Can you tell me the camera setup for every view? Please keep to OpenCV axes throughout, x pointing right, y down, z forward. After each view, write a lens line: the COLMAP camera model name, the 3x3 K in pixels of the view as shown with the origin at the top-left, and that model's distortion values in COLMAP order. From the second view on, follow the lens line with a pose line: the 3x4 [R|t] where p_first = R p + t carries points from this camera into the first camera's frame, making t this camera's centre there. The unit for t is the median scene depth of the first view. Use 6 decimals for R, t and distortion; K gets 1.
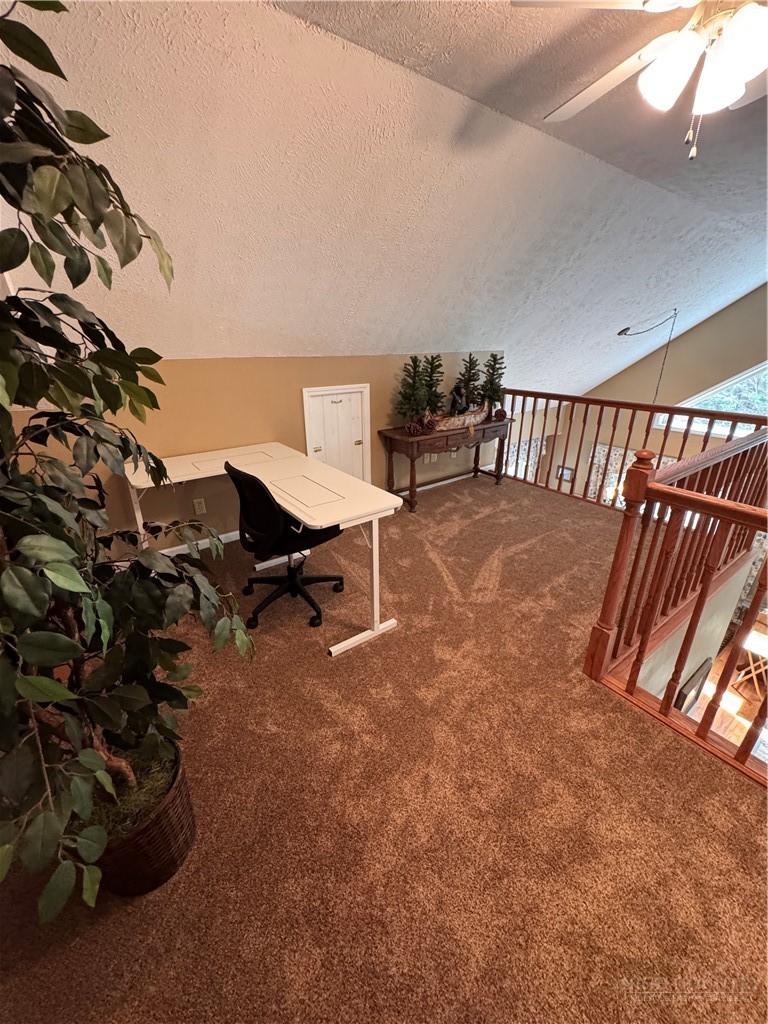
lens RADIAL K [[409.5, 0, 383.8], [0, 409.5, 514.2], [0, 0, 1]] dist [-0.005678, 0.001429]
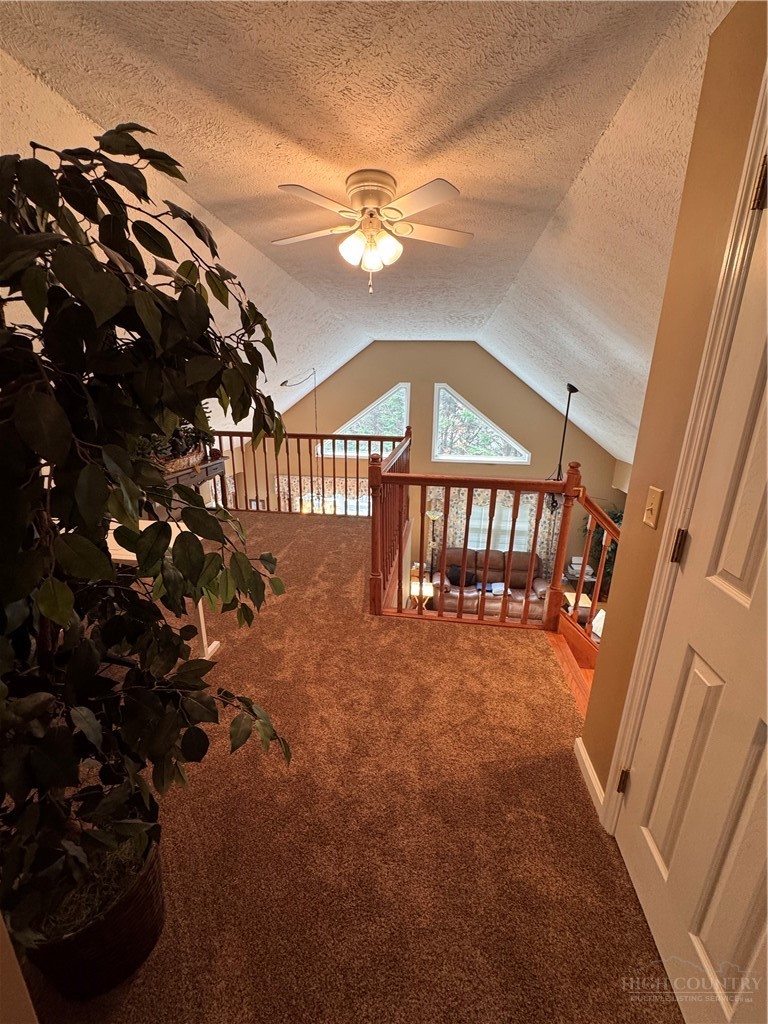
lens RADIAL K [[409.5, 0, 382.1], [0, 409.5, 514.1], [0, 0, 1]] dist [-0.005678, 0.001429]
pose [[0.700842, -0.190876, 0.687304, -0.329990], [0.264704, 0.964327, -0.002109, 0.057196], [-0.662383, 0.183410, 0.726367, -0.099795]]
